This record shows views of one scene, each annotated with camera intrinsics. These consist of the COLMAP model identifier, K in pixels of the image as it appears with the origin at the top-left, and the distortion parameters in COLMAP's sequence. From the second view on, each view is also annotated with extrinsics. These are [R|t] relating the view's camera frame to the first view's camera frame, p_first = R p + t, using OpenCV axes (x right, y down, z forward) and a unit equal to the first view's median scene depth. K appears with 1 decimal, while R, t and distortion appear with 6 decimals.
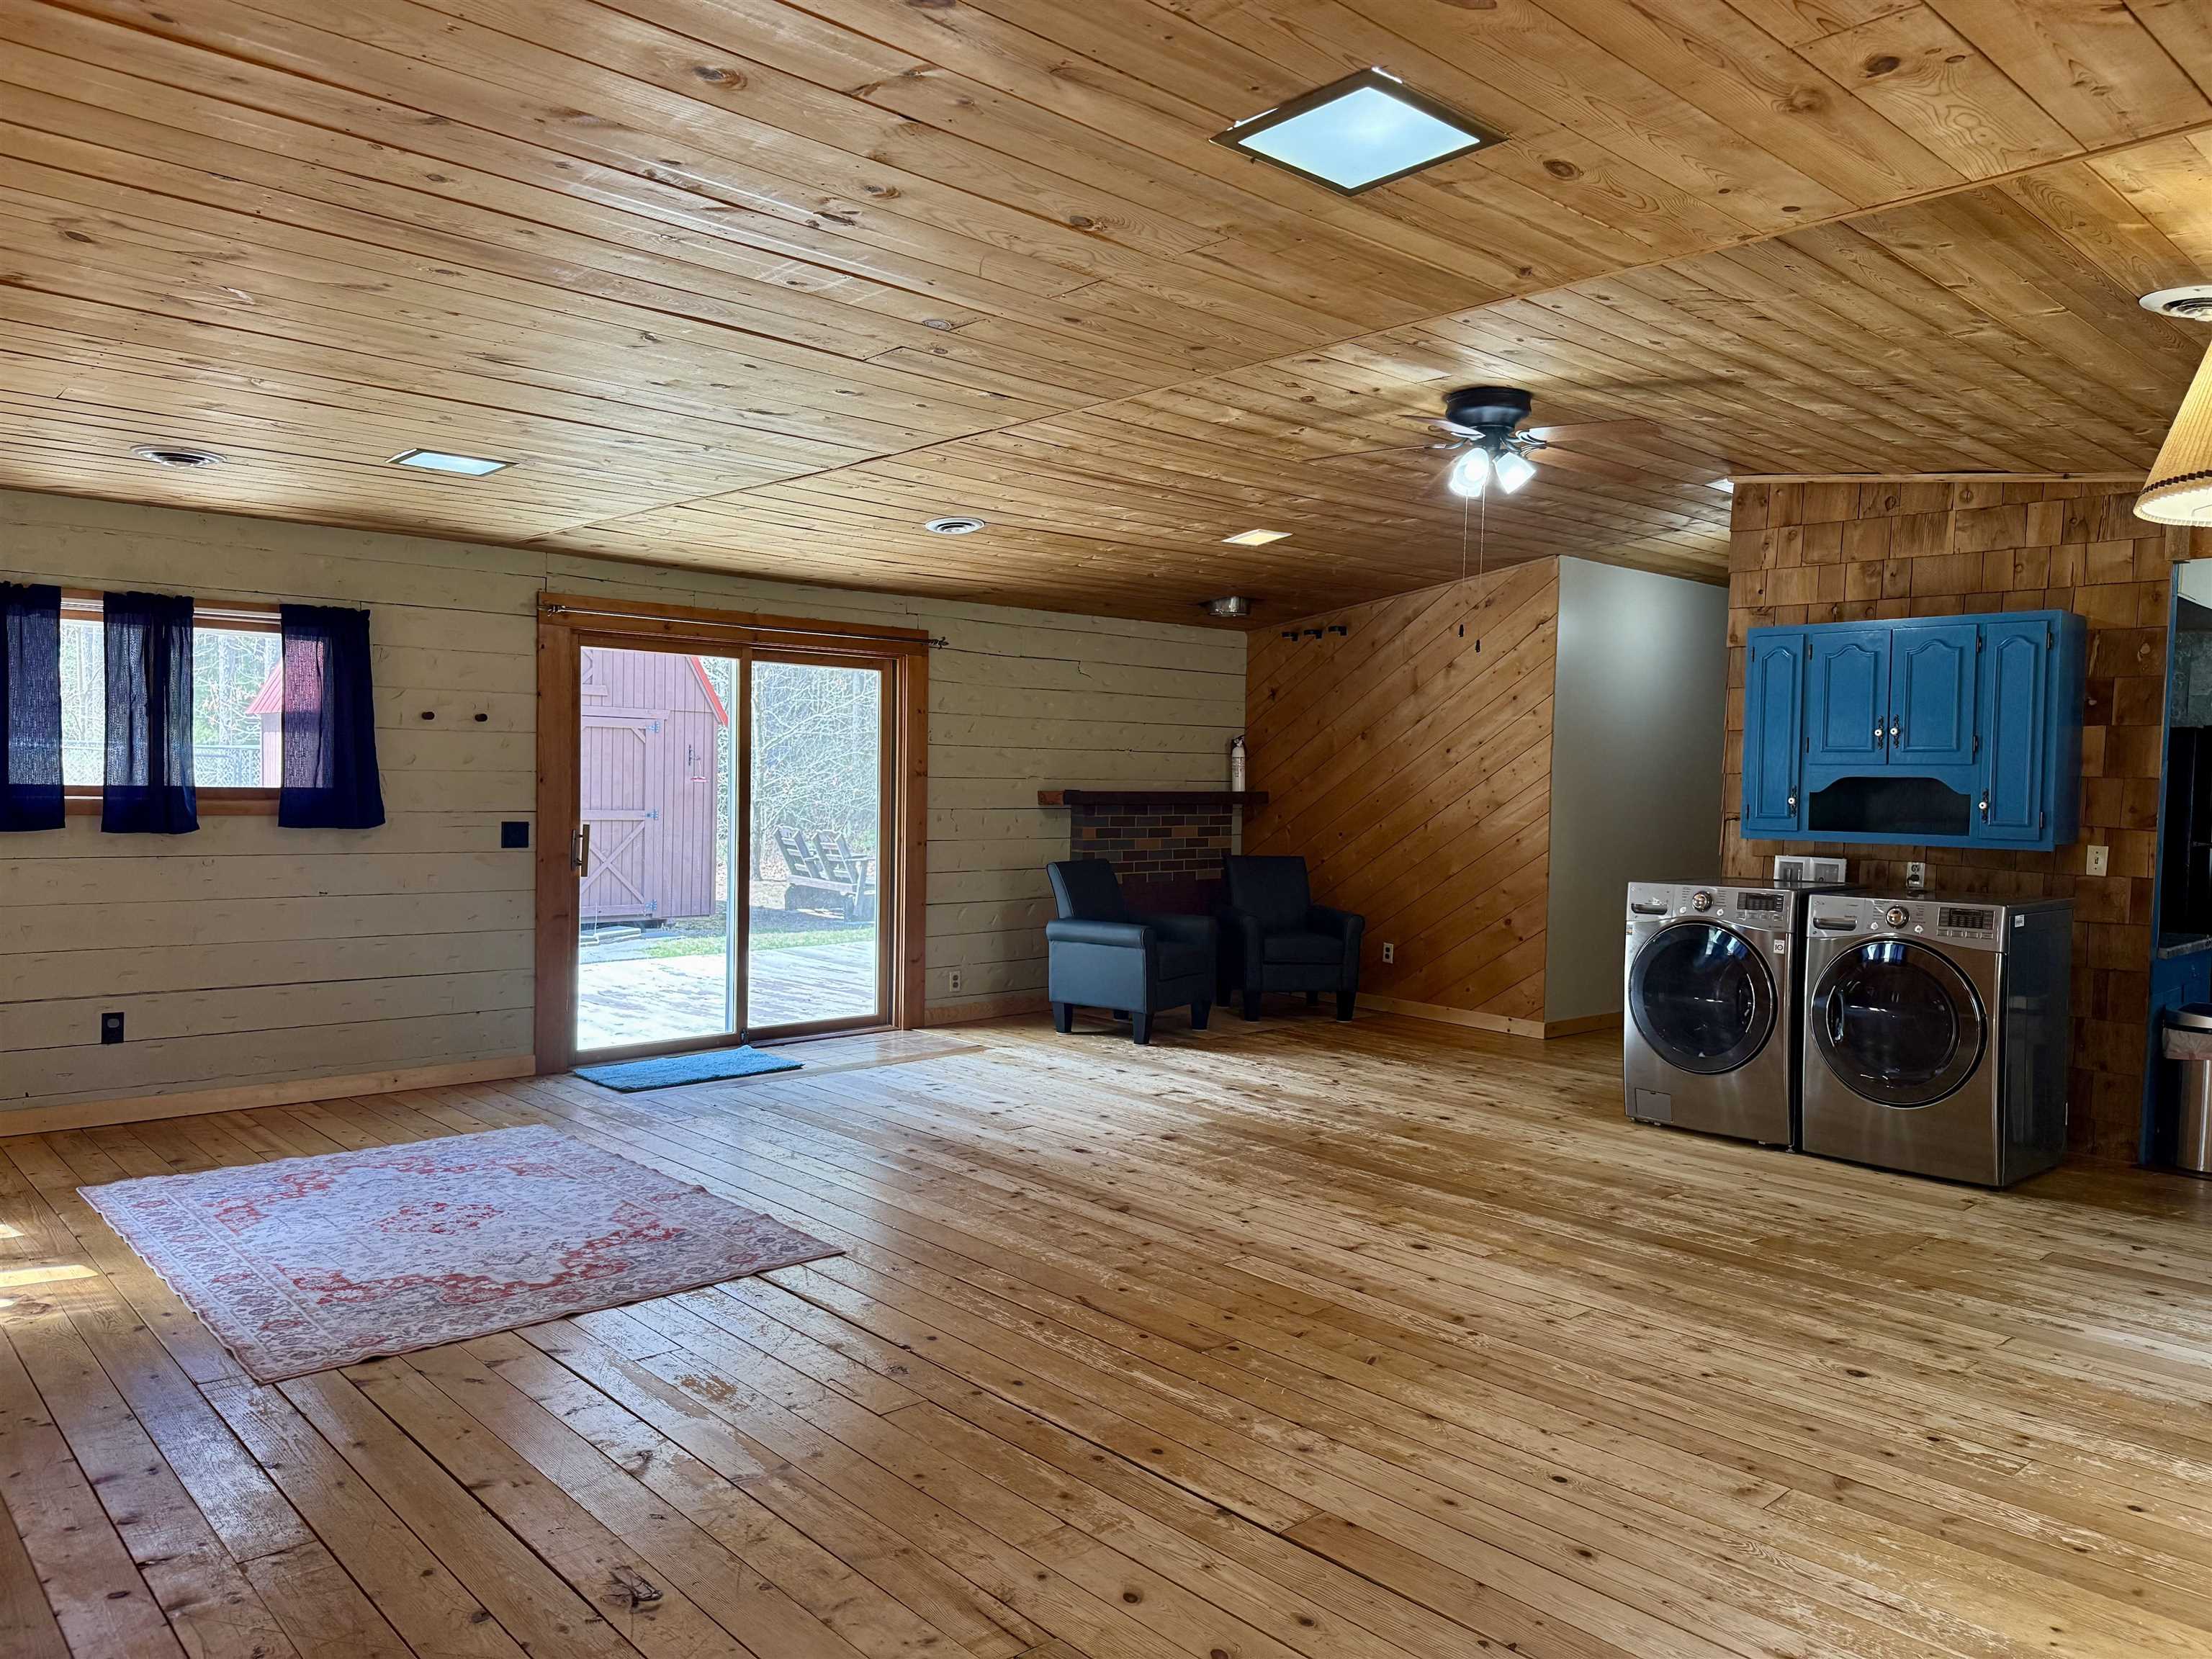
lens RADIAL K [[1539.5, 0, 1107.9], [0, 1539.5, 832.3], [0, 0, 1]] dist [0.059462, -0.079812]
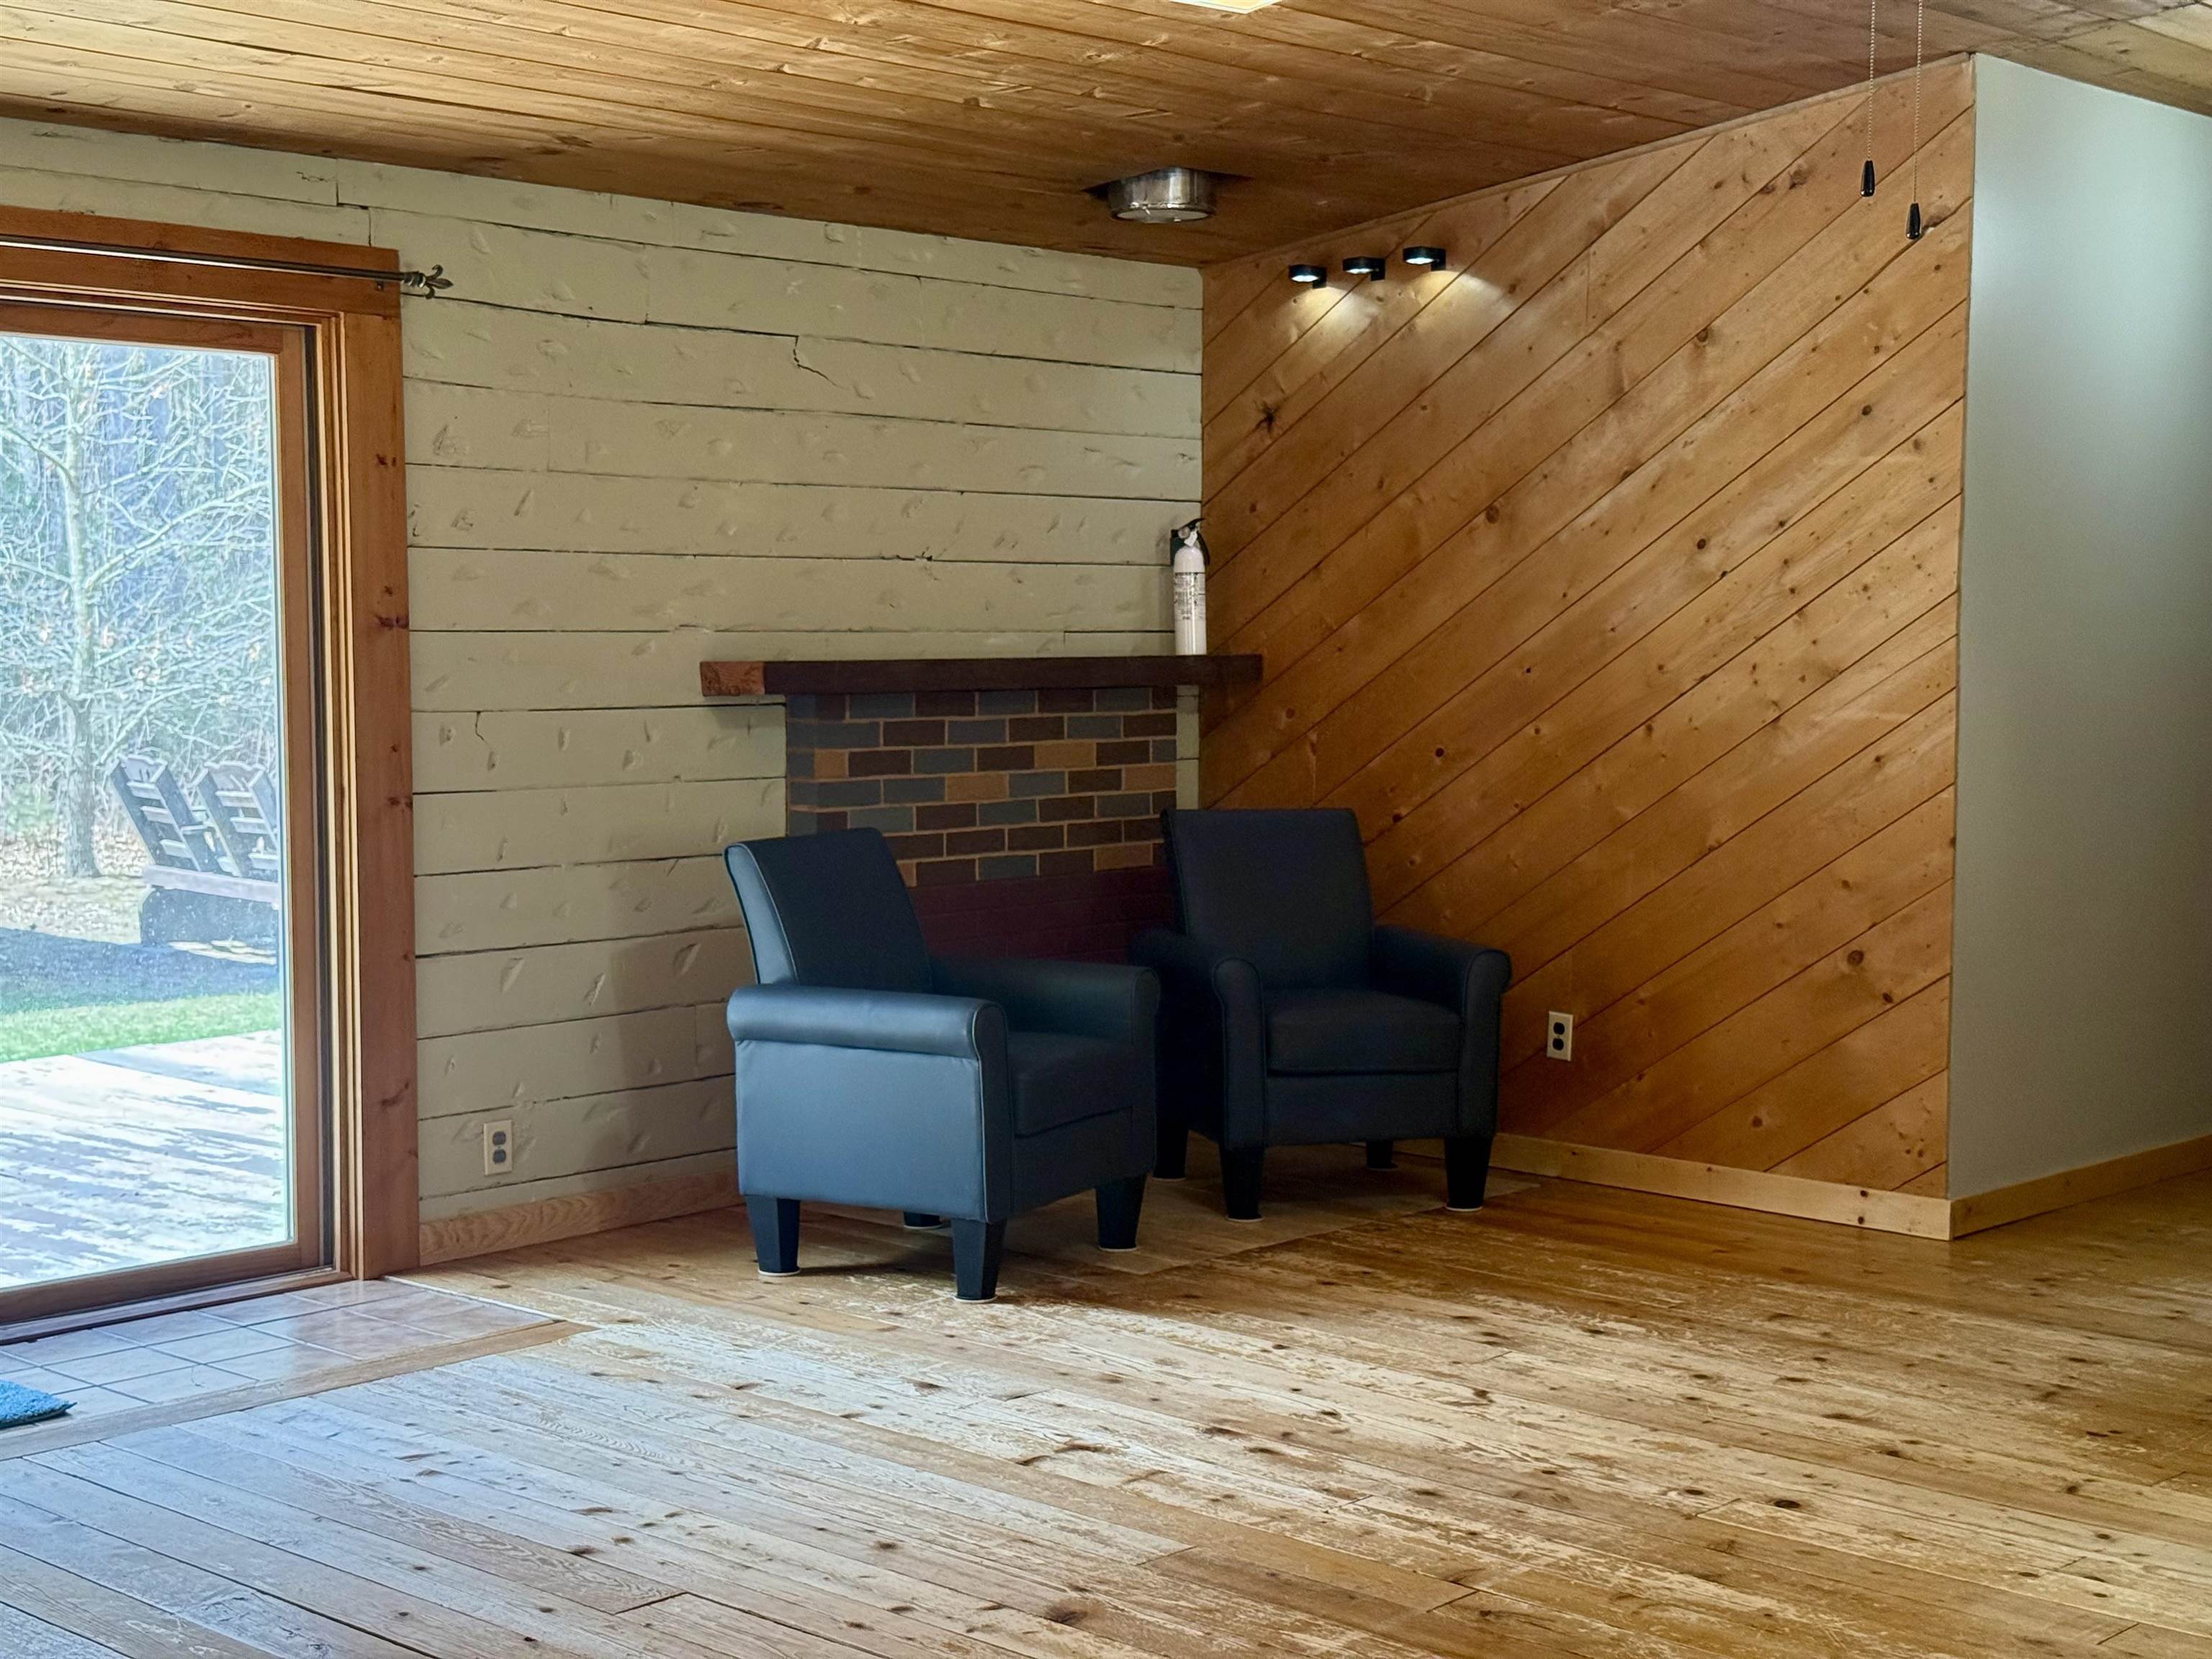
lens RADIAL K [[3090.7, 0, 1109.9], [0, 3090.7, 831.3], [0, 0, 1]] dist [0.121720, -0.000620]
pose [[0.996933, -0.023375, 0.074685, -0.000567], [0.021309, 0.999371, 0.028342, -0.003595], [-0.075301, -0.026664, 0.996804, 0.194998]]
